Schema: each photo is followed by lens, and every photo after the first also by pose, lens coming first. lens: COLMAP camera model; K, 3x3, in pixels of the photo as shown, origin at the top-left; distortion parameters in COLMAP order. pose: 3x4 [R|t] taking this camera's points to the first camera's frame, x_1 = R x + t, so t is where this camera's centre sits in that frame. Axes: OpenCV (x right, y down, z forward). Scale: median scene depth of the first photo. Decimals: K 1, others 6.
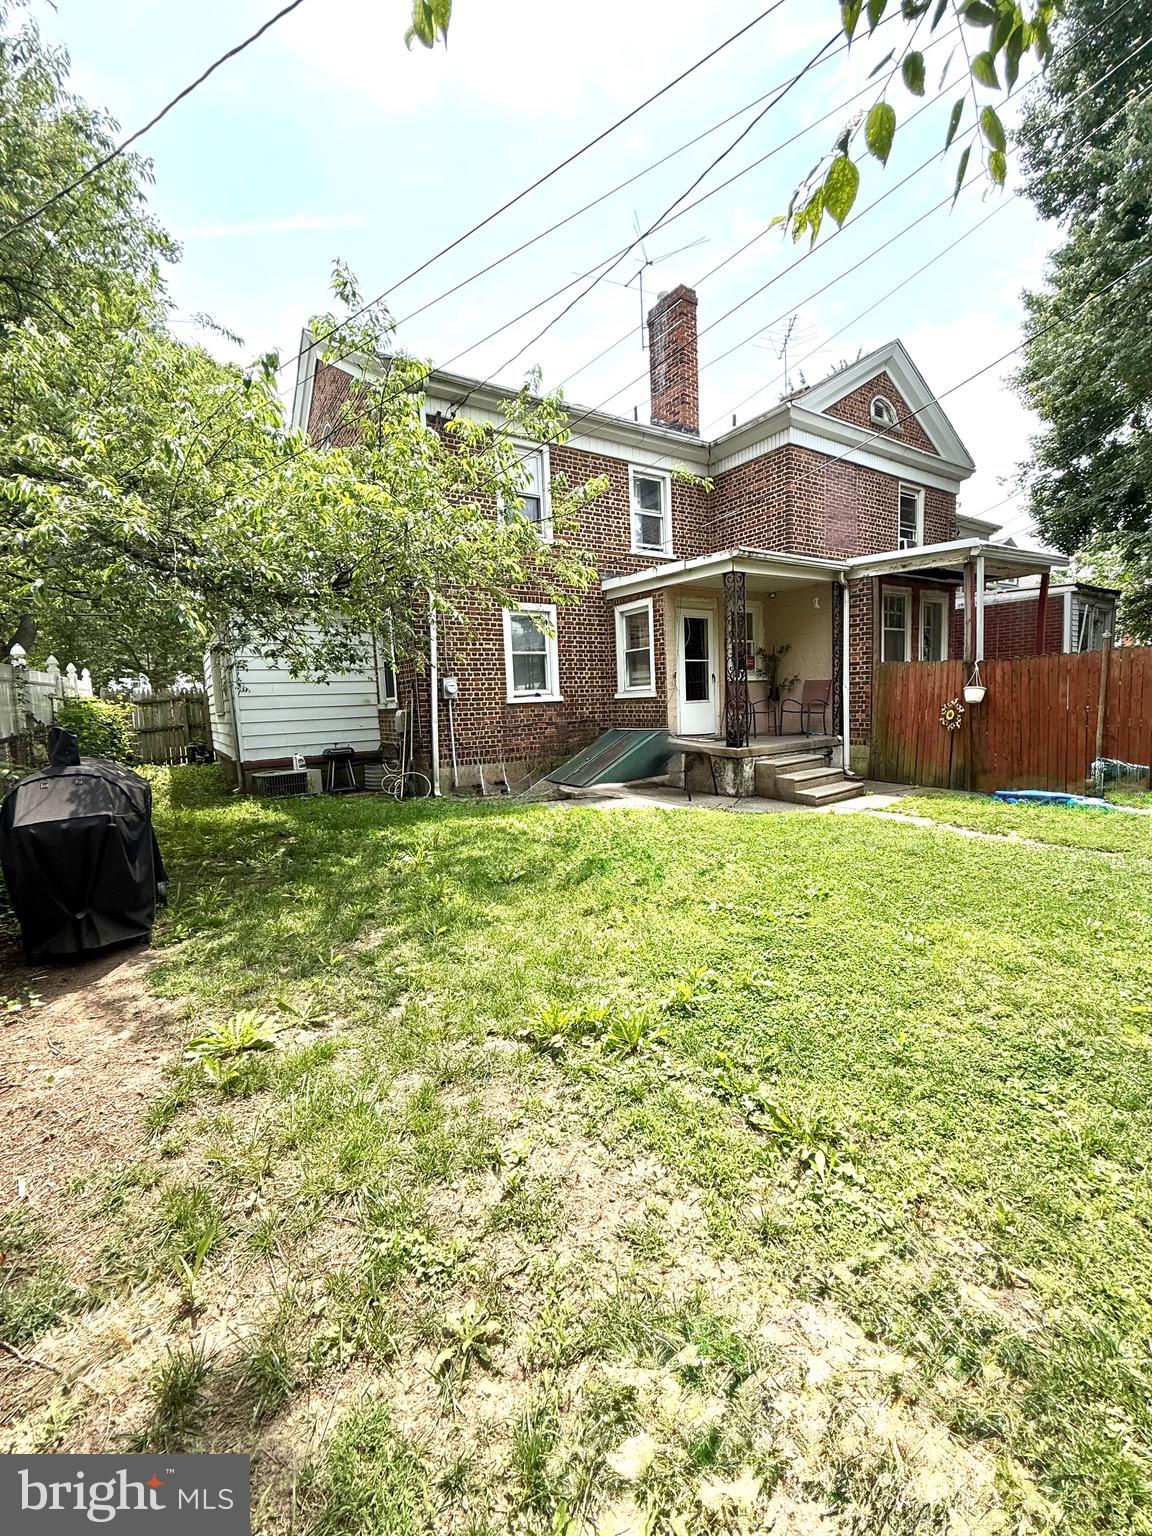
lens RADIAL K [[615.8, 0, 575.8], [0, 615.8, 769.3], [0, 0, 1]] dist [0.000037, -0.000010]
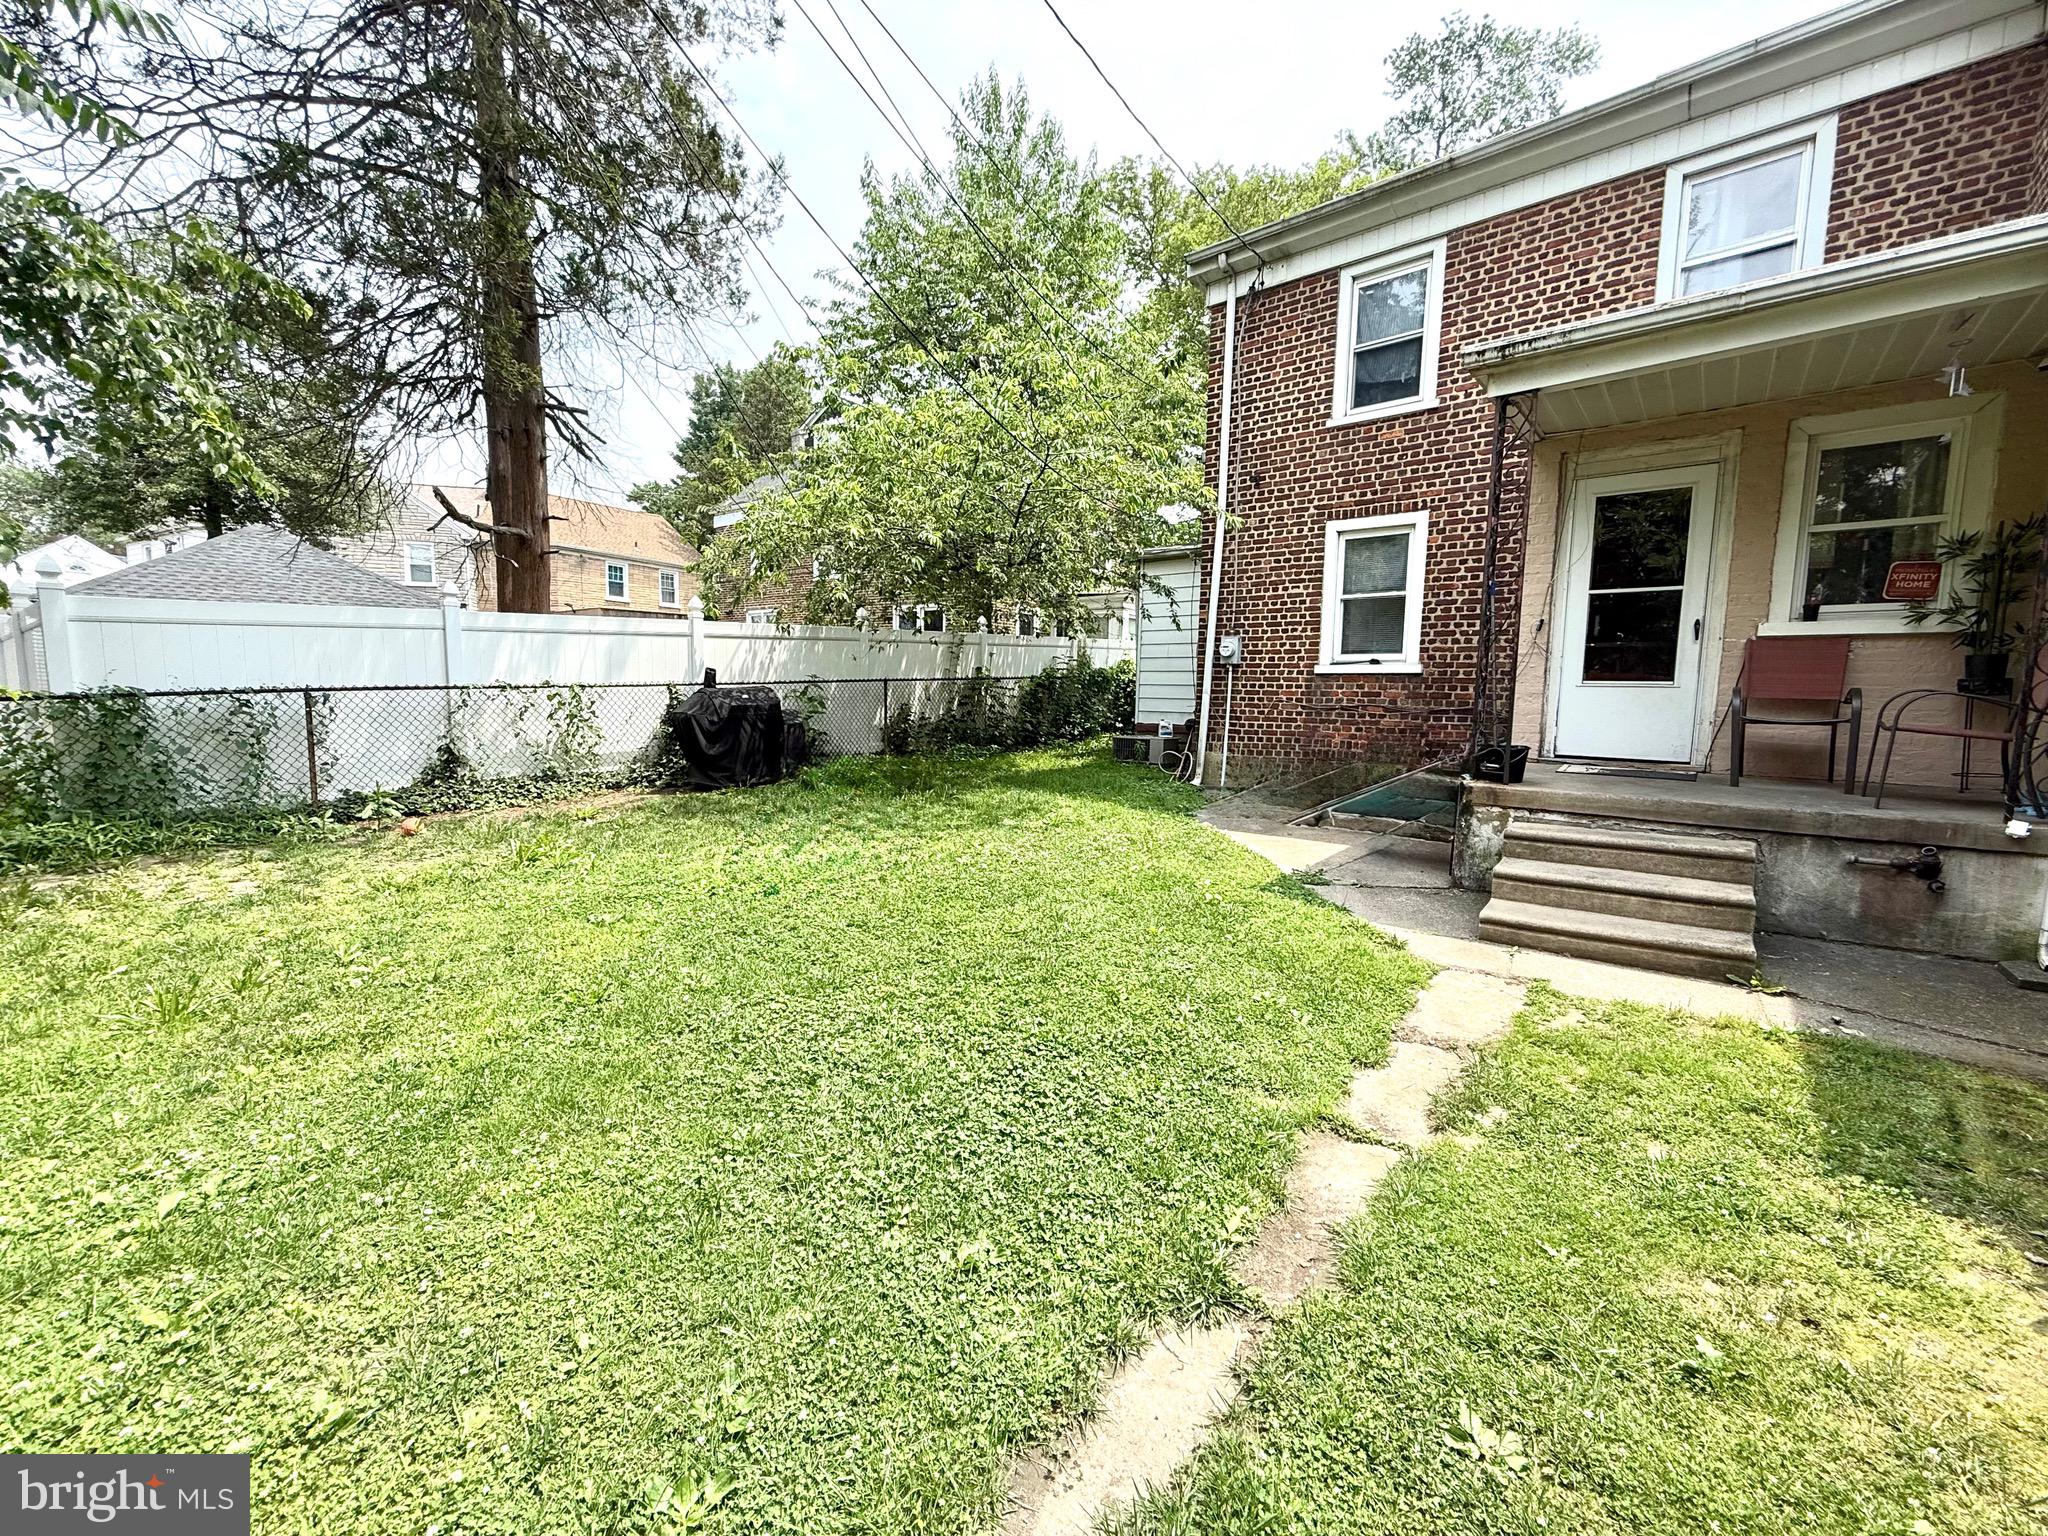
lens RADIAL K [[821.1, 0, 1021.0], [0, 821.1, 762.9], [0, 0, 1]] dist [0.000037, -0.000010]
pose [[0.271408, 0.145604, -0.951387, 0.677111], [-0.119530, 0.985937, 0.116793, -0.076538], [0.955013, 0.082020, 0.284996, 0.440875]]
